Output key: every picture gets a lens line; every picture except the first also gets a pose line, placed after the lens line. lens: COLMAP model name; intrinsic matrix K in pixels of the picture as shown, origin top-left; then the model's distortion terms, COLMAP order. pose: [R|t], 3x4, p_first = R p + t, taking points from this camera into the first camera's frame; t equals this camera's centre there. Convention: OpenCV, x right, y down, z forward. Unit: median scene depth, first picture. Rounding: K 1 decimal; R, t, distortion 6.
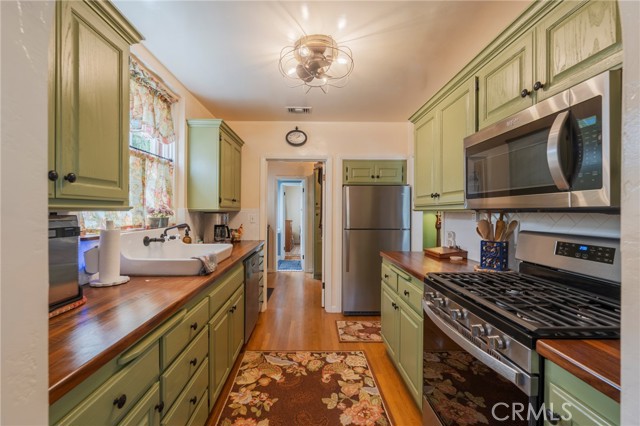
lens RADIAL K [[271.0, 0, 309.9], [0, 271.0, 210.9], [0, 0, 1]] dist [-0.000744, -0.000283]
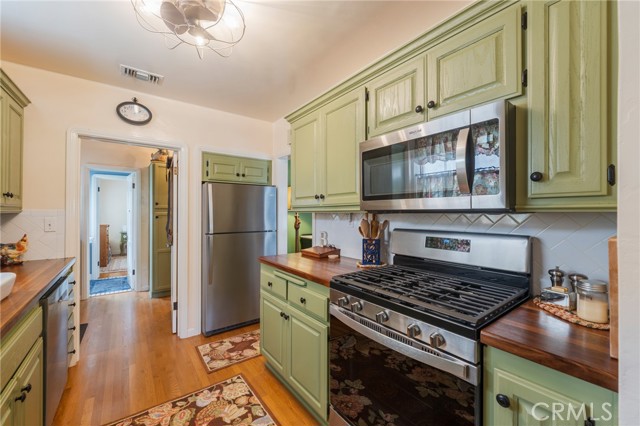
lens RADIAL K [[264.0, 0, 326.7], [0, 264.0, 212.0], [0, 0, 1]] dist [-0.001778, -0.000043]
pose [[0.798865, -0.002094, 0.601506, -0.092508], [0.002698, 0.999996, -0.000101, -0.000329], [-0.601504, 0.001703, 0.798868, 0.169295]]
